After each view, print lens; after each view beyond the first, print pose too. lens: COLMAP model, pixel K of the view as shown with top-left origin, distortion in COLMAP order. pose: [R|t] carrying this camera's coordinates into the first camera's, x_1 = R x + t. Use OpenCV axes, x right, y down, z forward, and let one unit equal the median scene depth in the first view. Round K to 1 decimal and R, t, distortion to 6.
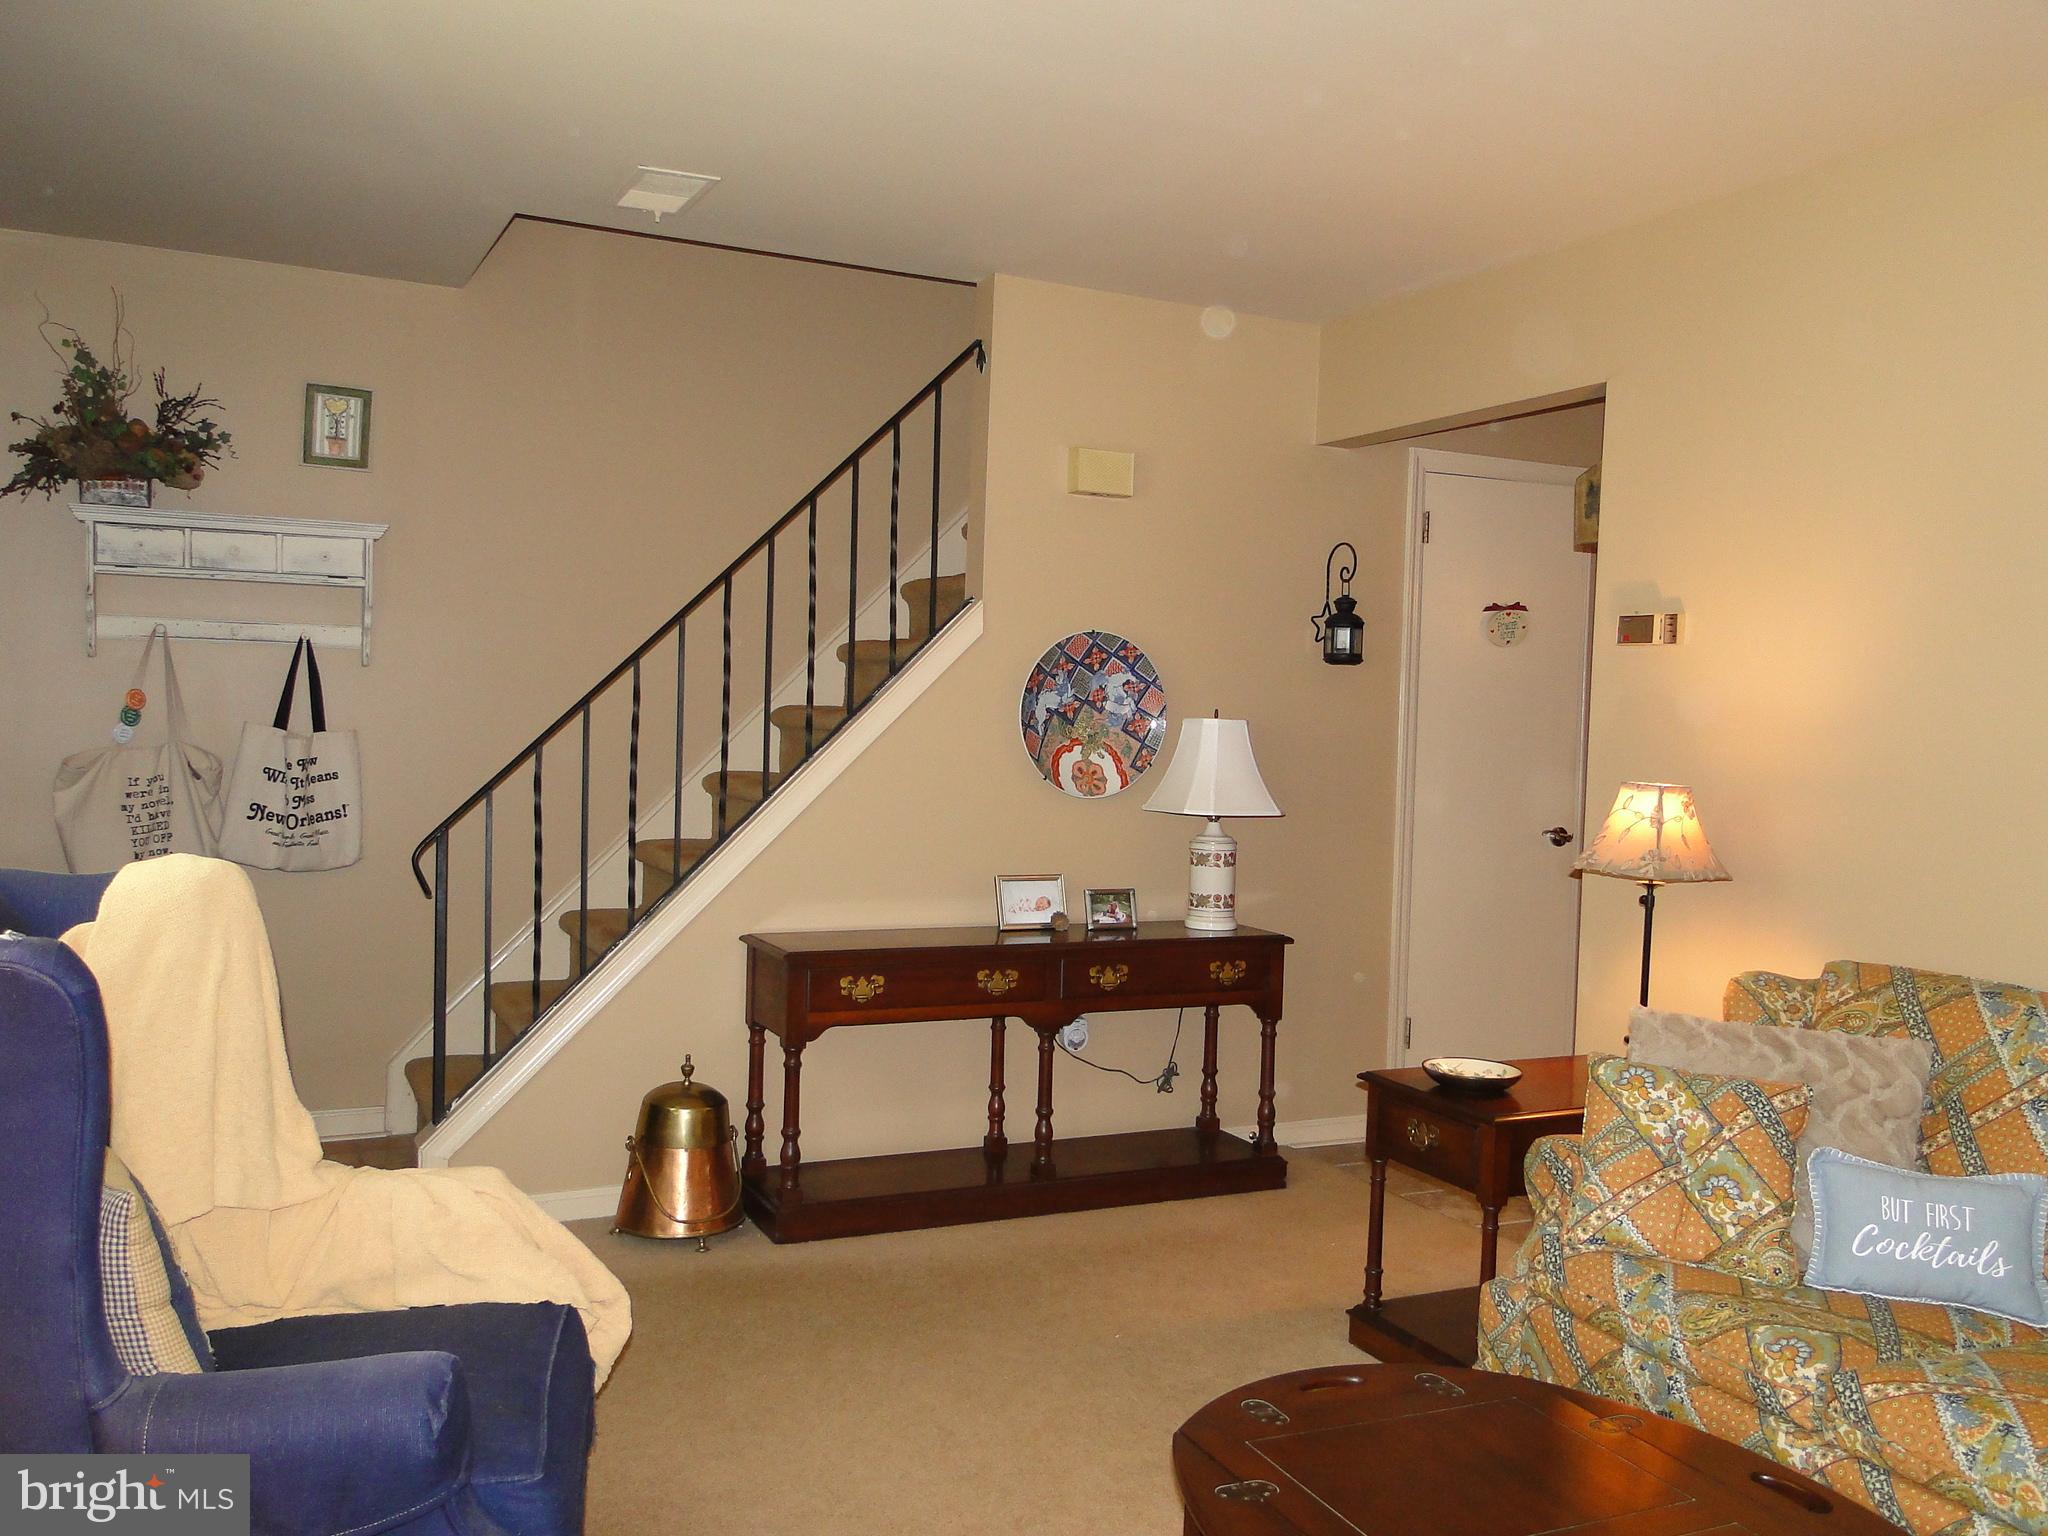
lens RADIAL K [[1684.5, 0, 1036.3], [0, 1684.5, 763.6], [0, 0, 1]] dist [0.004529, -0.014811]
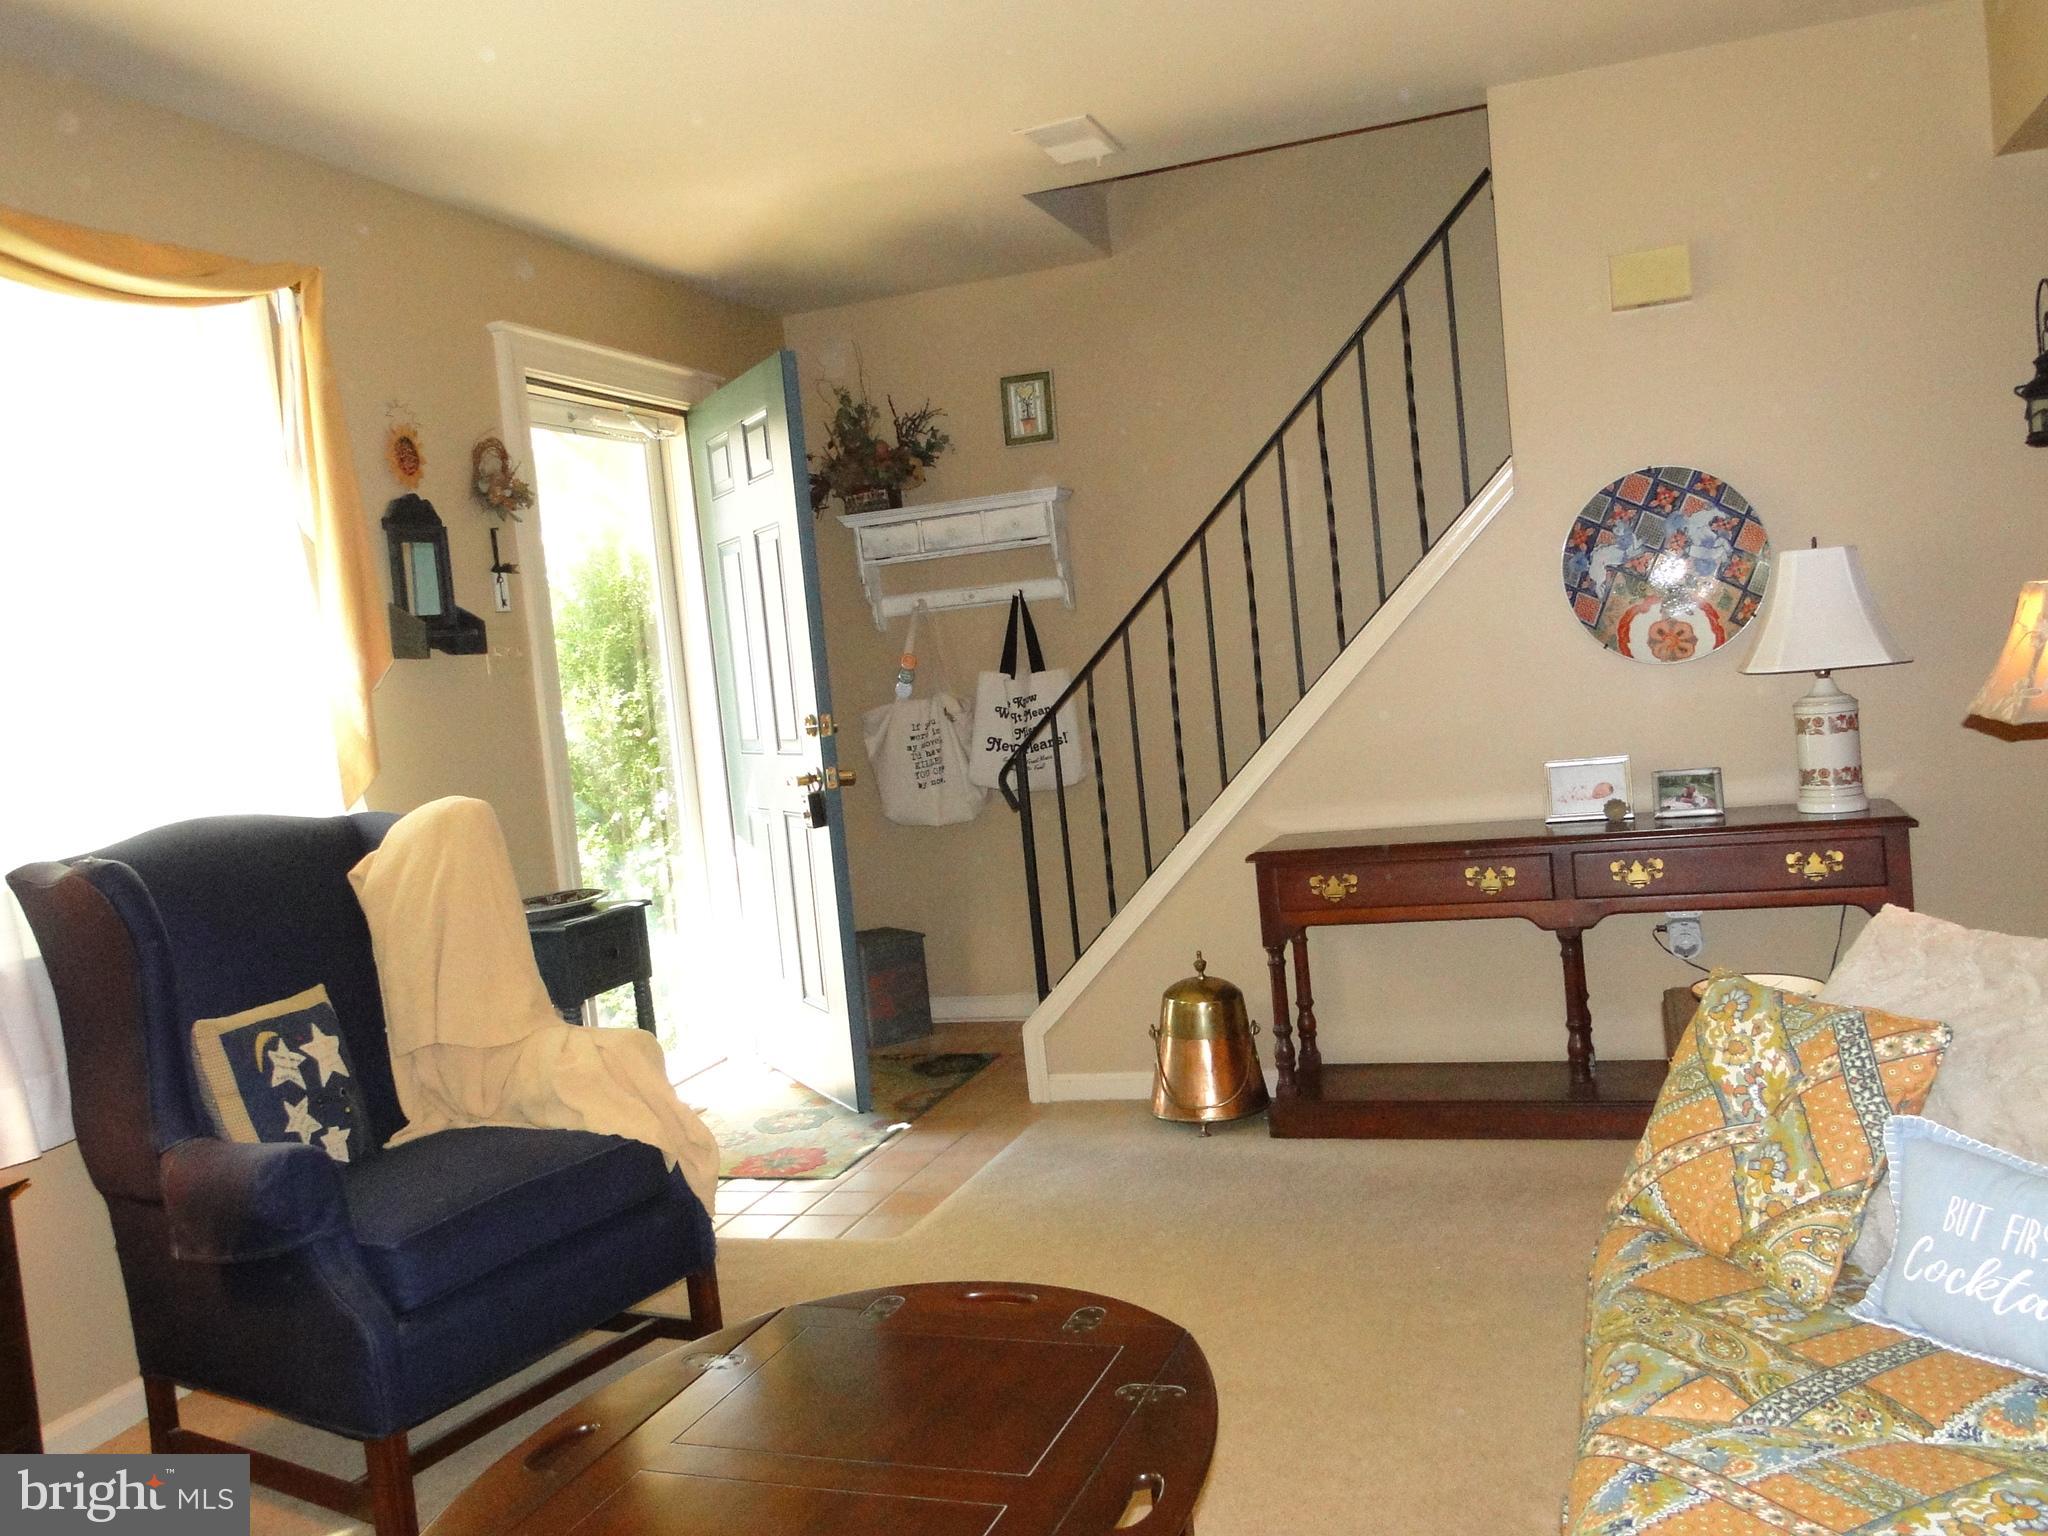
lens RADIAL K [[1684.5, 0, 1036.3], [0, 1684.5, 763.6], [0, 0, 1]] dist [0.004529, -0.014811]
pose [[0.701550, -0.057411, -0.710304, 0.417387], [0.098734, 0.994967, 0.017098, 0.025030], [0.705747, -0.082127, 0.703687, 0.174094]]
